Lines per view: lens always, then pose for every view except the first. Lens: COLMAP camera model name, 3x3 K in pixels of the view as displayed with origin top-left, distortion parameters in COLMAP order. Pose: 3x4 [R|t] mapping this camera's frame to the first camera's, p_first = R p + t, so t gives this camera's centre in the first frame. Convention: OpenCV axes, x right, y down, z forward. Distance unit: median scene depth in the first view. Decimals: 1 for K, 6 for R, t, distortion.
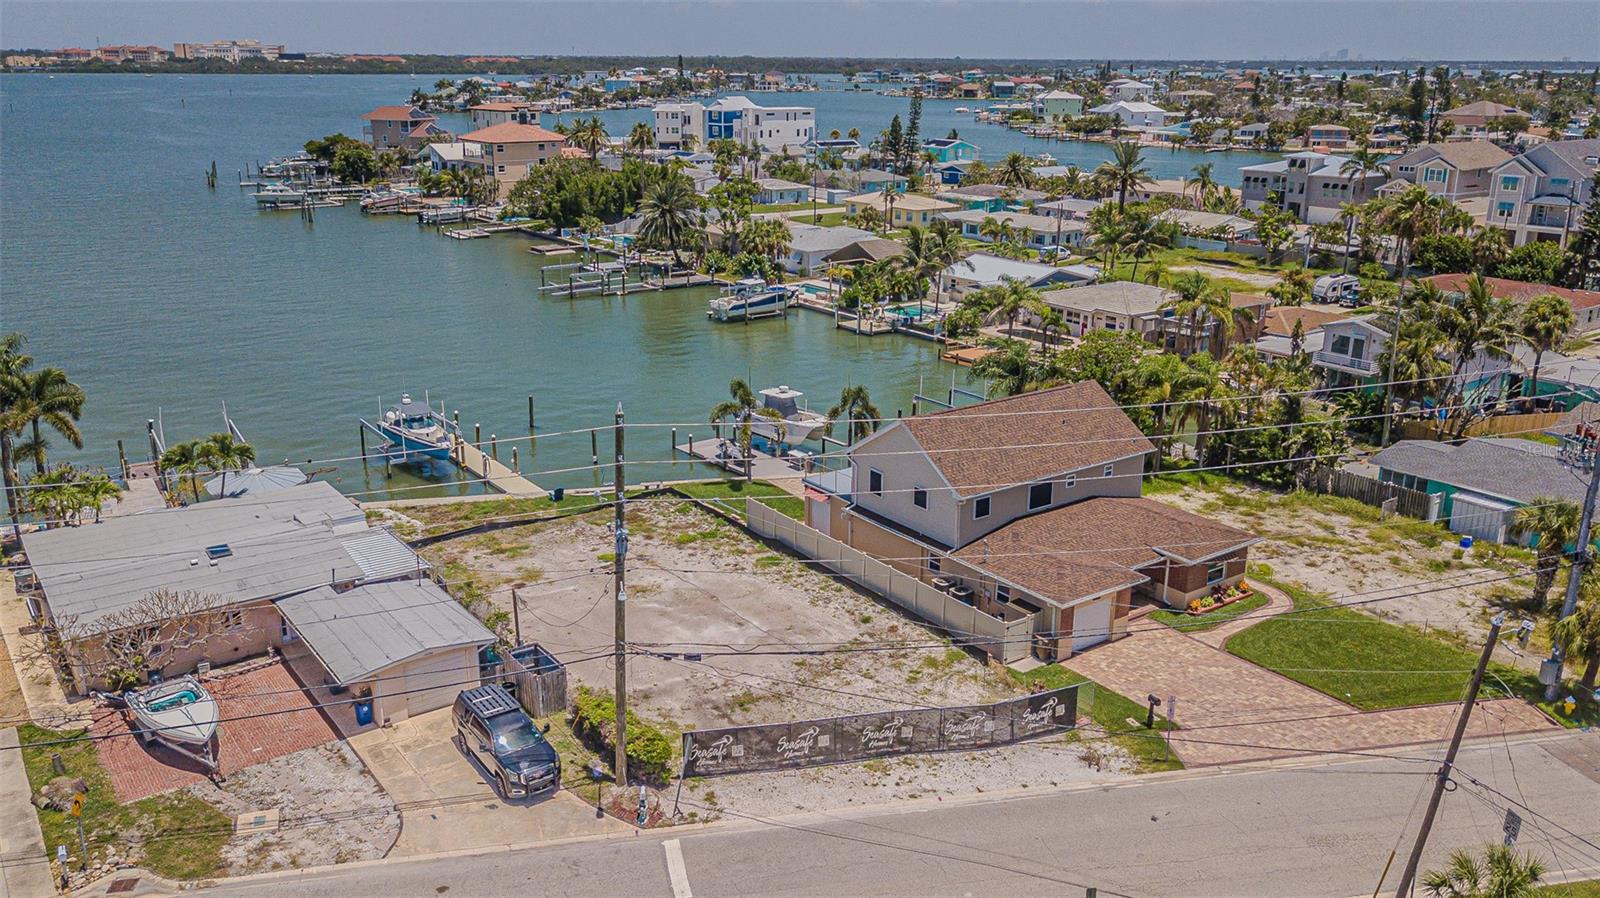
lens RADIAL K [[1270.6, 0, 805.2], [0, 1270.6, 451.2], [0, 0, 1]] dist [0.016575, 0.016078]
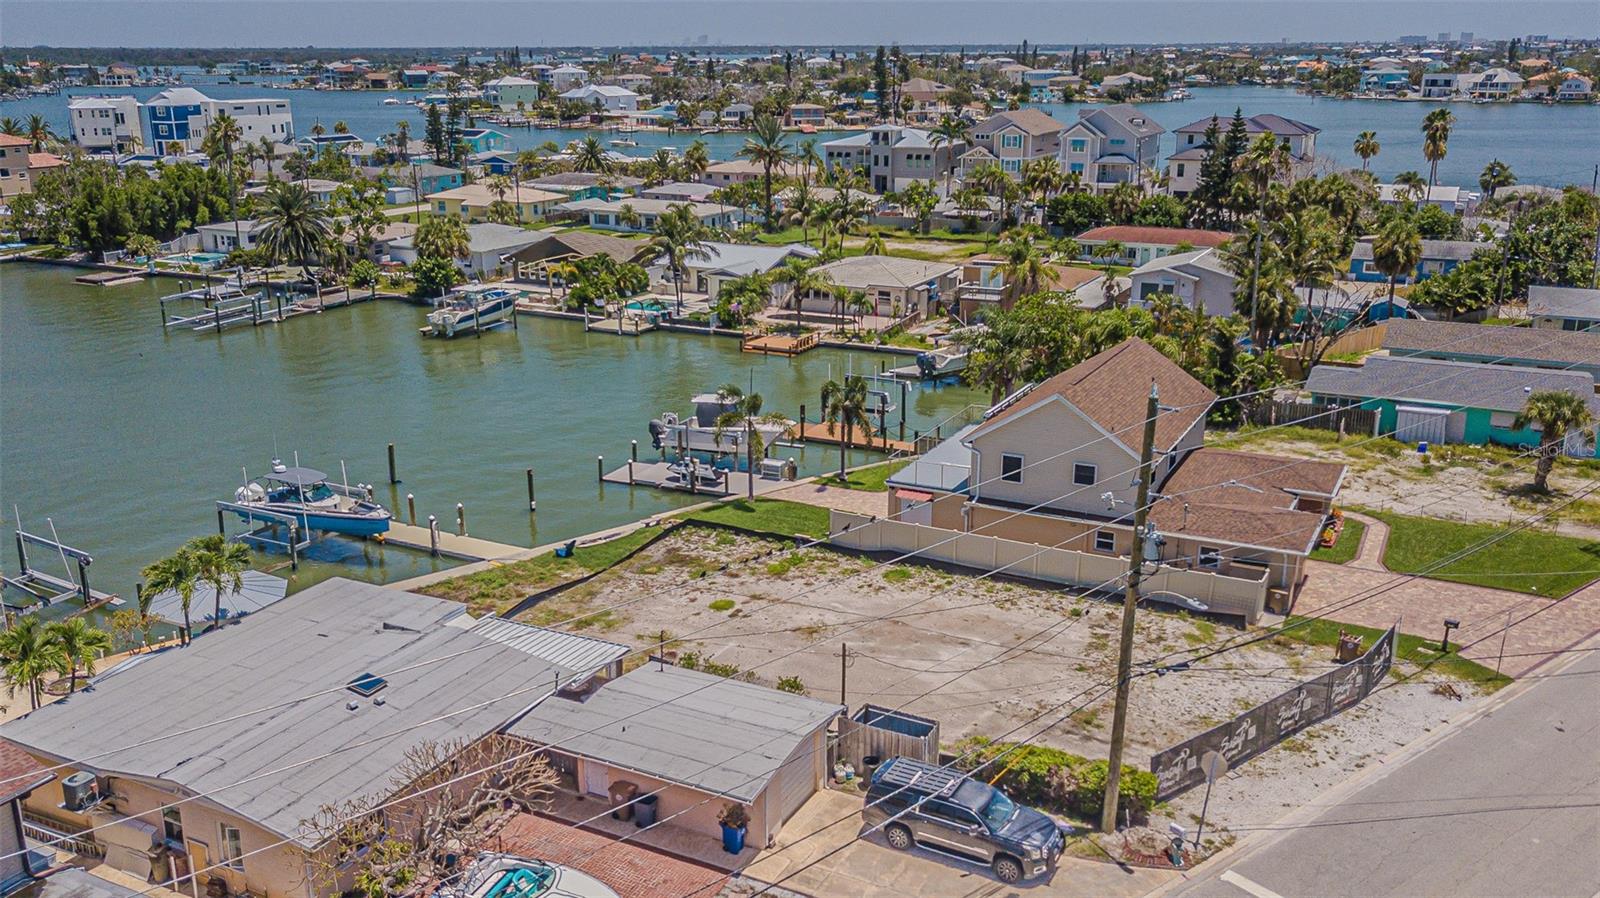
lens RADIAL K [[1333.2, 0, 800.0], [0, 1333.2, 449.0], [0, 0, 1]] dist [0.023577, 0.001280]
pose [[0.899343, -0.138906, 0.414592, -0.294019], [0.141710, 0.989613, 0.024160, -0.021061], [-0.413642, 0.037024, 0.909687, 0.107002]]
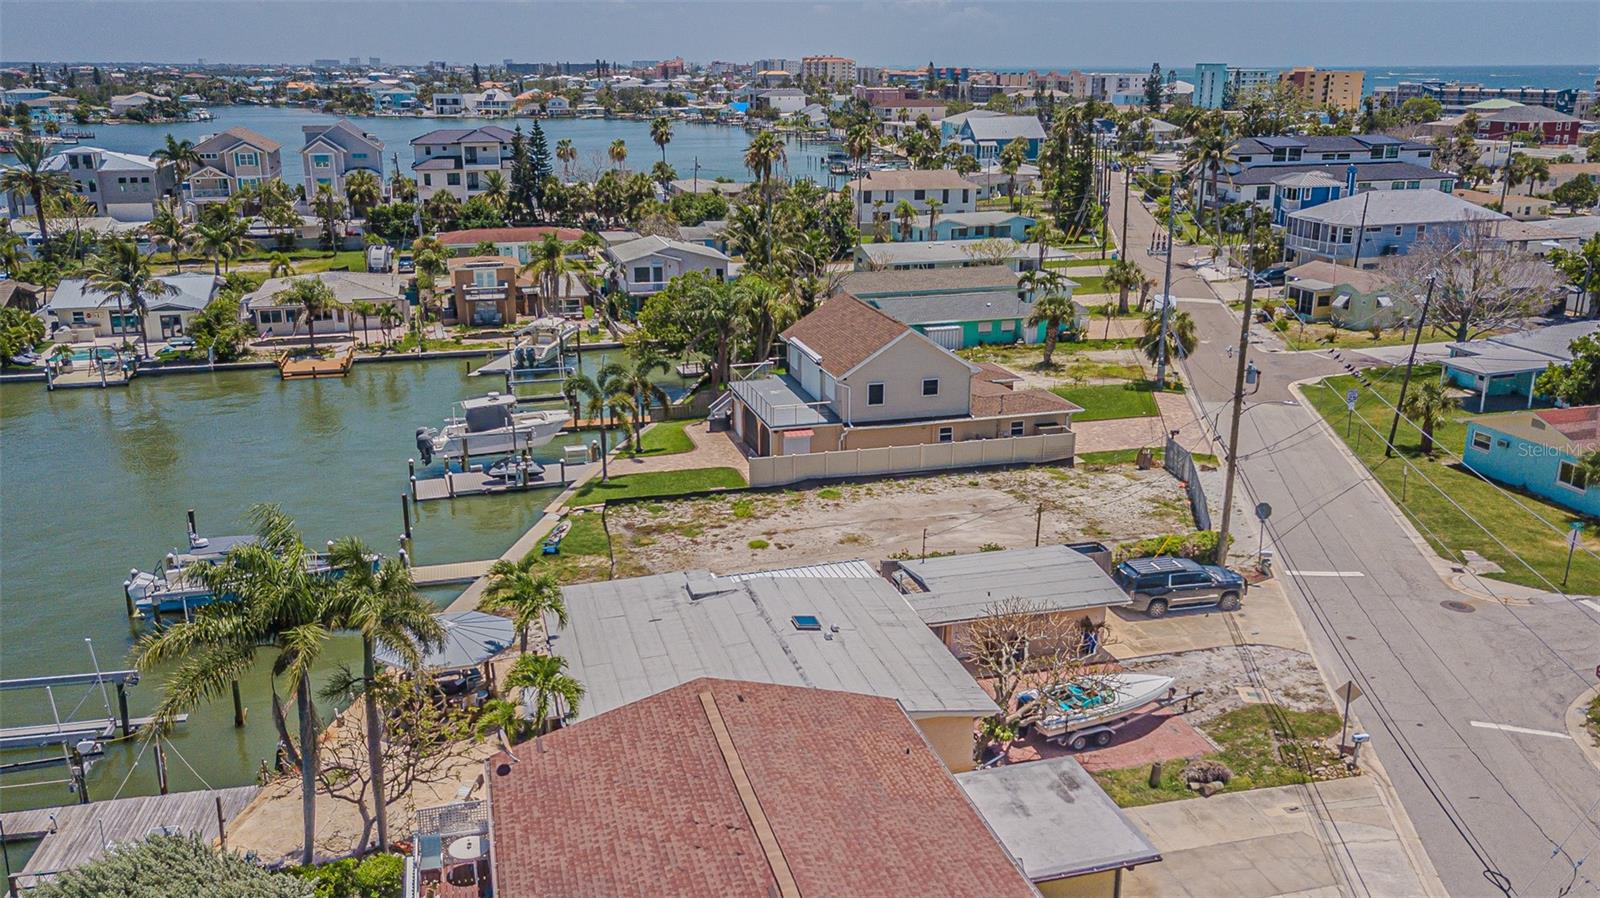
lens RADIAL K [[1303.8, 0, 800.0], [0, 1303.8, 449.0], [0, 0, 1]] dist [0.015311, -0.005059]
pose [[0.355466, -0.270183, 0.894788, -0.642908], [0.276674, 0.944825, 0.175379, -0.095591], [-0.892802, 0.185224, 0.410606, 0.351149]]
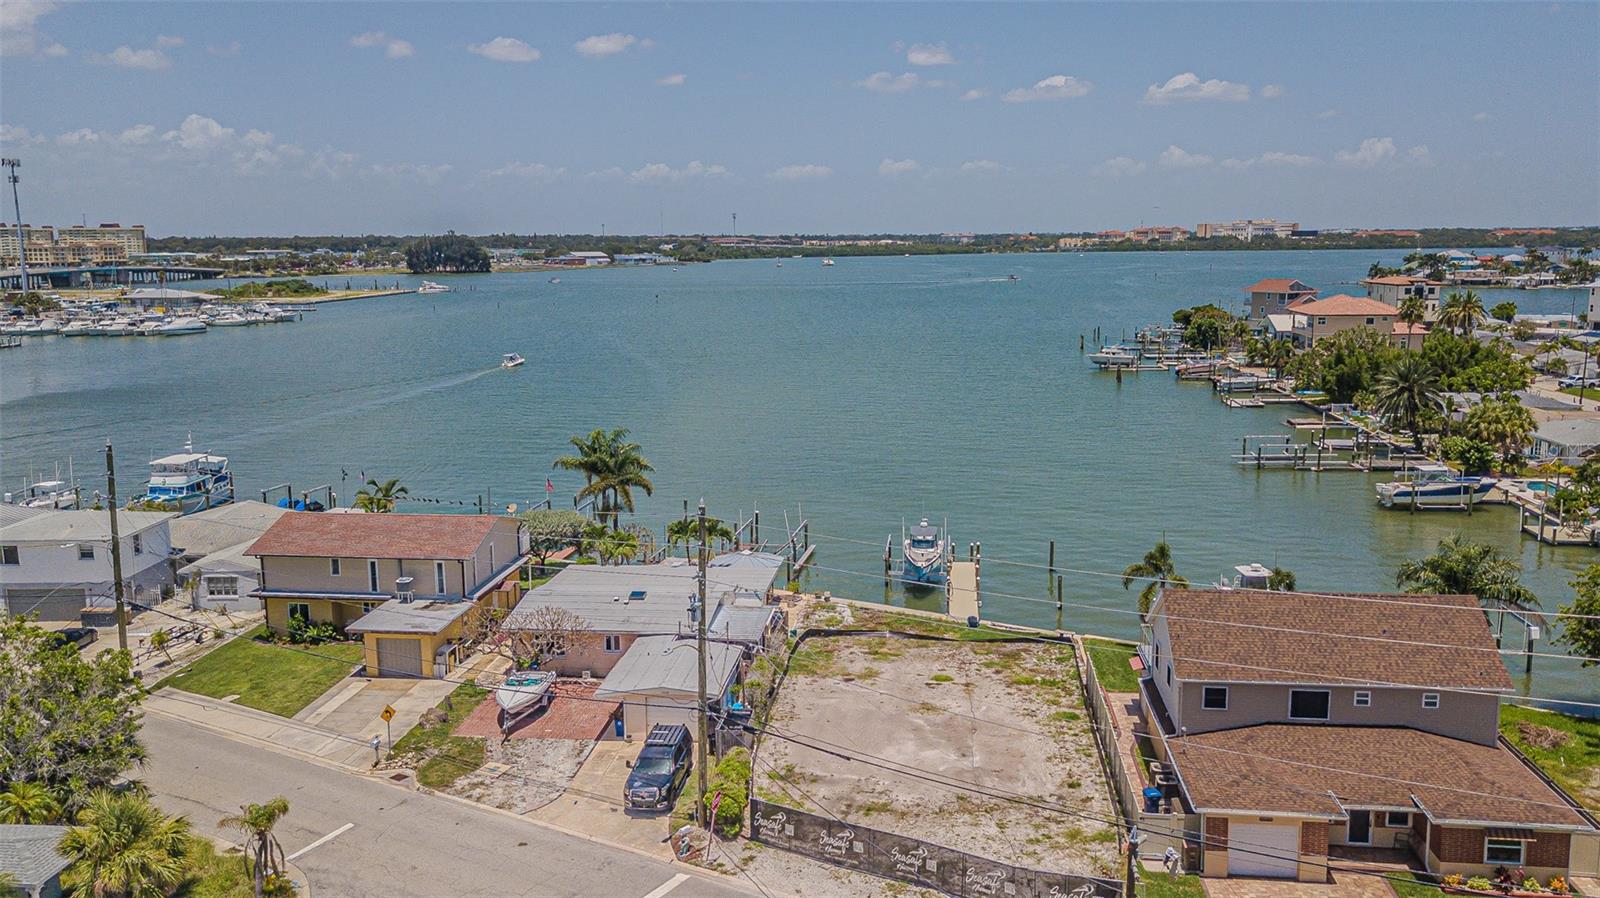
lens RADIAL K [[1303.8, 0, 800.0], [0, 1303.8, 449.0], [0, 0, 1]] dist [0.015311, -0.005059]
pose [[0.739149, 0.097249, -0.666484, 0.300476], [-0.186895, 0.980278, -0.064236, -0.008462], [0.647092, 0.172042, 0.742747, 0.044550]]
